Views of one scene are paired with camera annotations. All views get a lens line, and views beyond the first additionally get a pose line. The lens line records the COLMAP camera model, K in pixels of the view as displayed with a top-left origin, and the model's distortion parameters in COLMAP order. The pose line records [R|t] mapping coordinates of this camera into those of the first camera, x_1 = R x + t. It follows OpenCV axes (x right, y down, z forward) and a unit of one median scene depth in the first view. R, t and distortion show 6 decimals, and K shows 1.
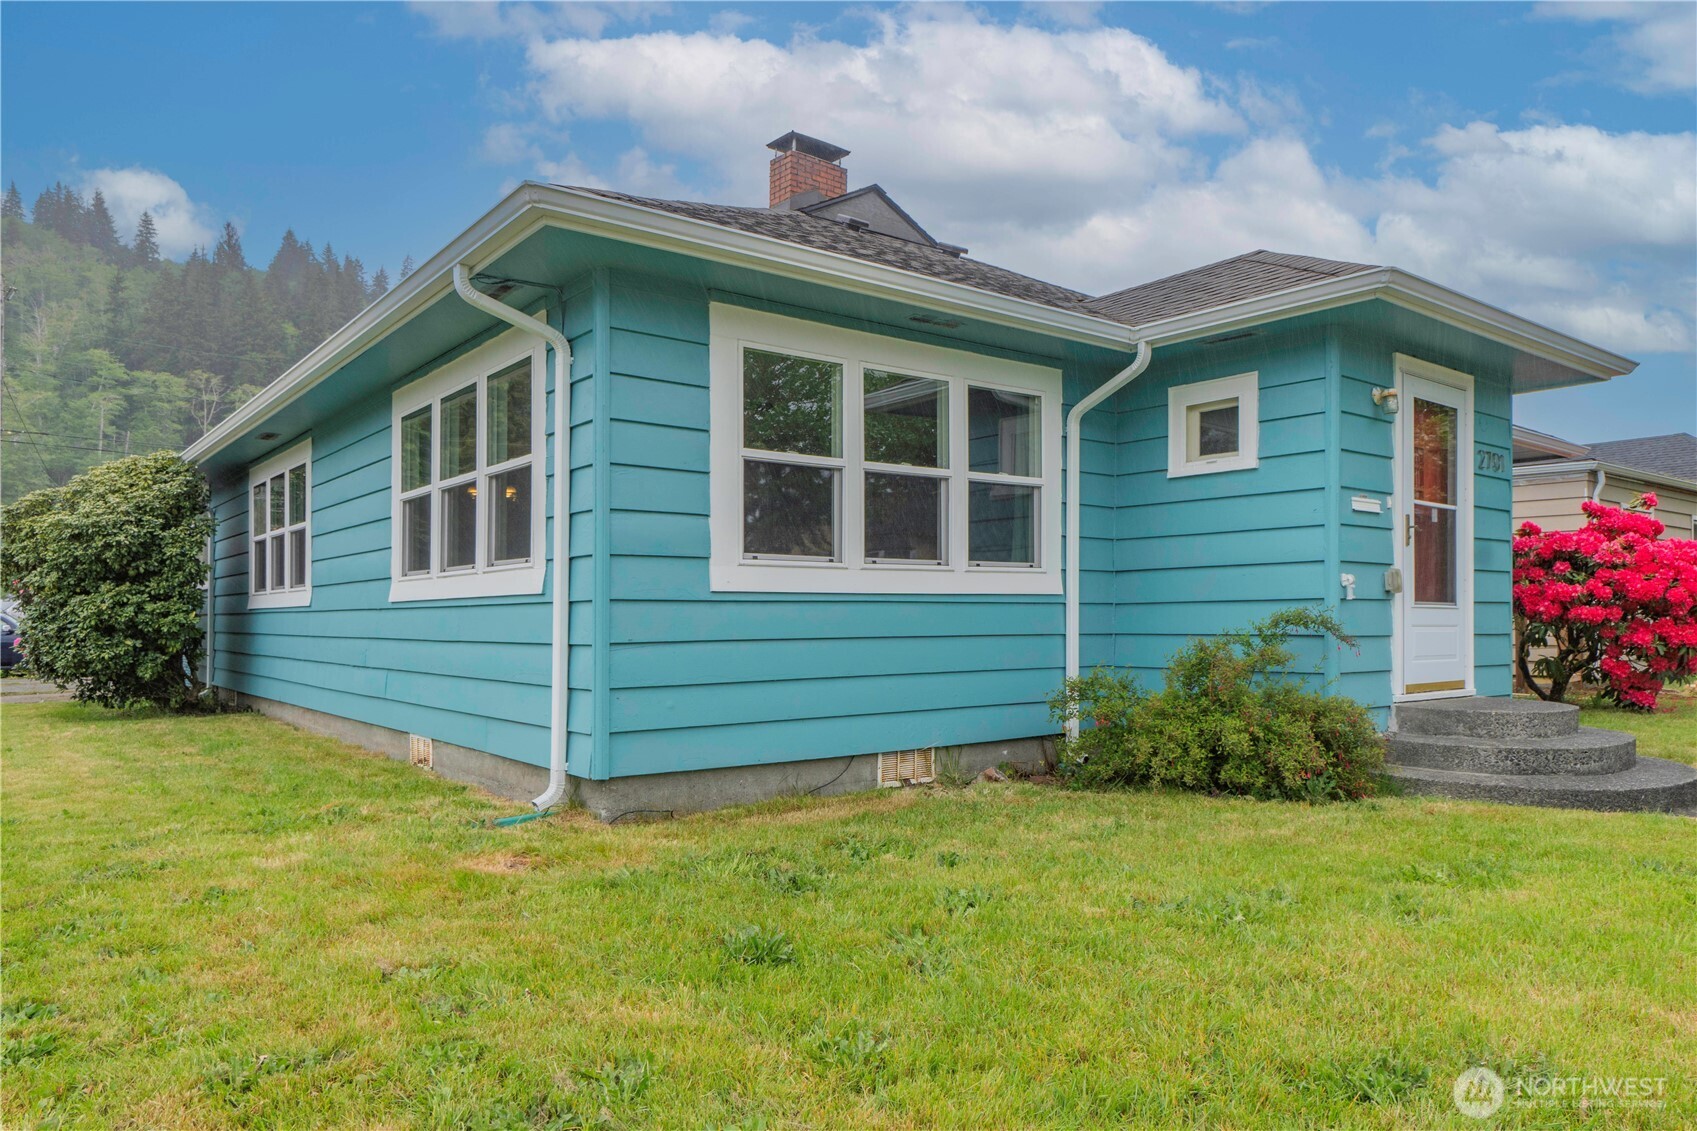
lens RADIAL K [[1104.6, 0, 847.8], [0, 1104.6, 609.3], [0, 0, 1]] dist [-0.002281, -0.000125]
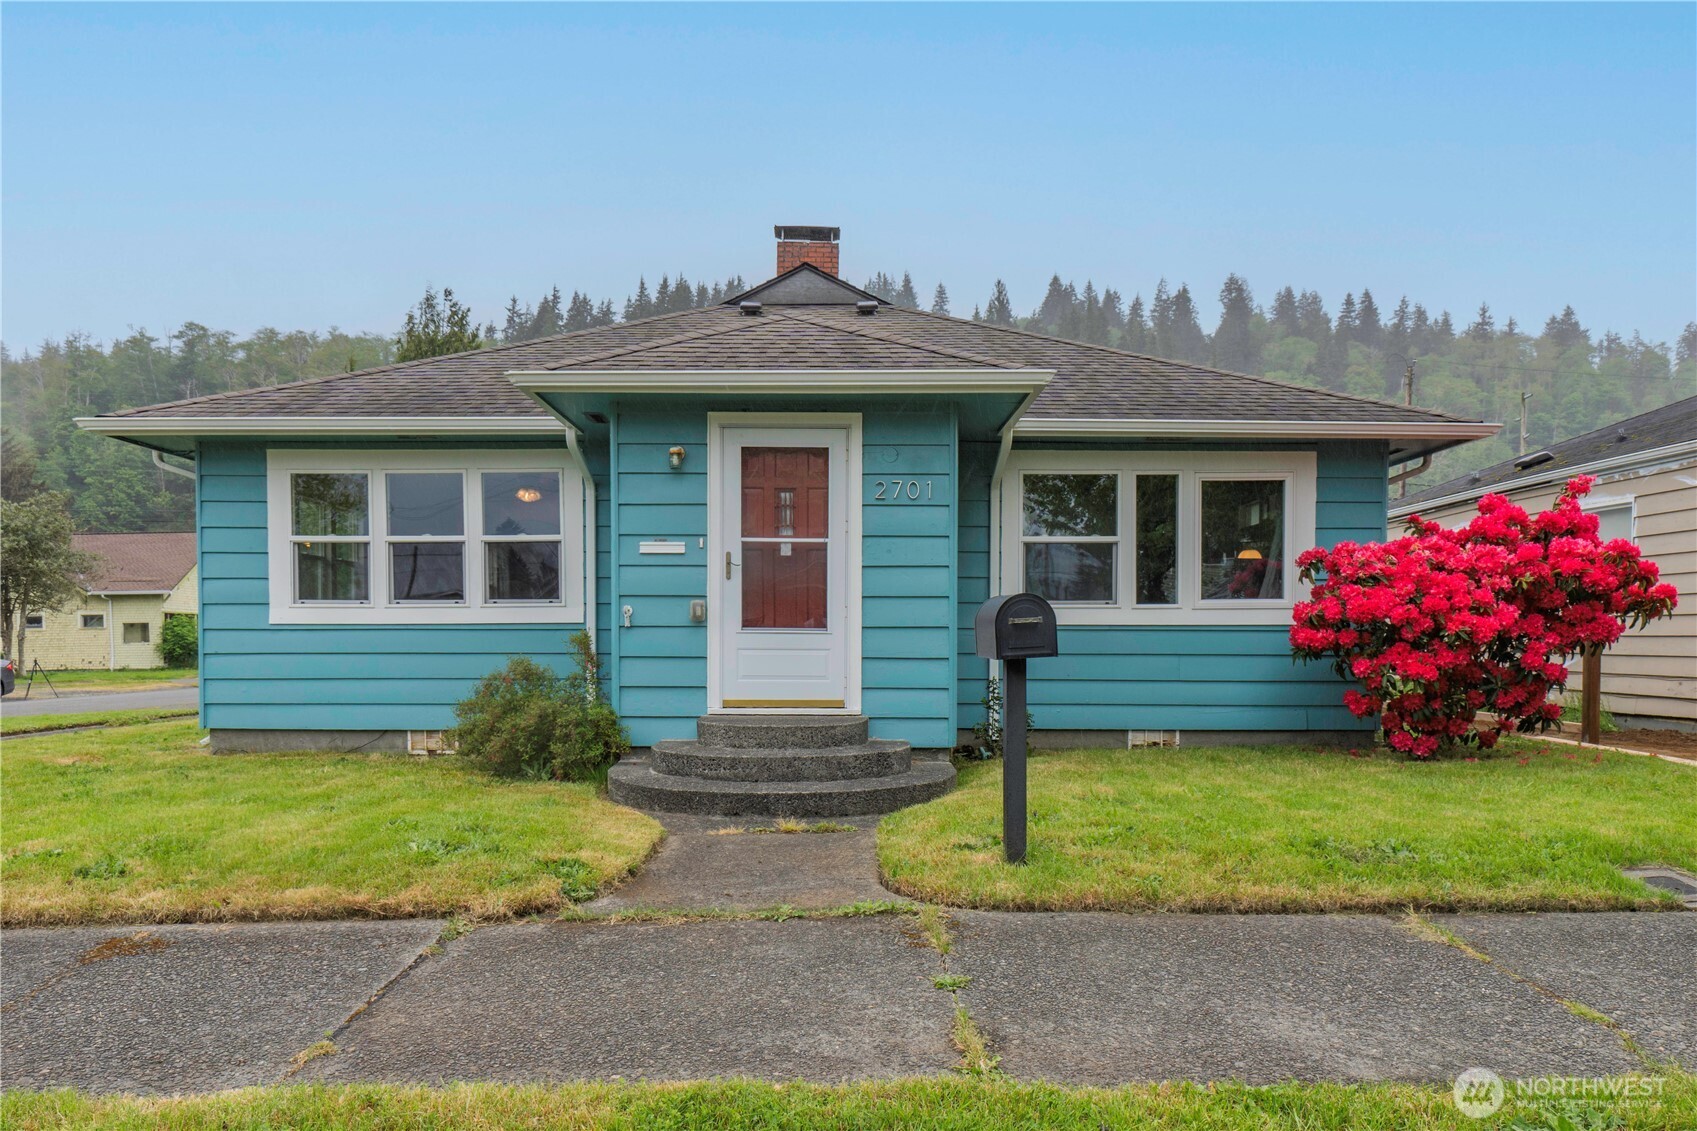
lens RADIAL K [[1136.6, 0, 846.7], [0, 1136.6, 651.5], [0, 0, 1]] dist [-0.001258, -0.000126]
pose [[0.791540, 0.010168, -0.611032, 1.448782], [0.000976, 0.999839, 0.017903, -0.003695], [0.611116, -0.014767, 0.791403, 0.147744]]
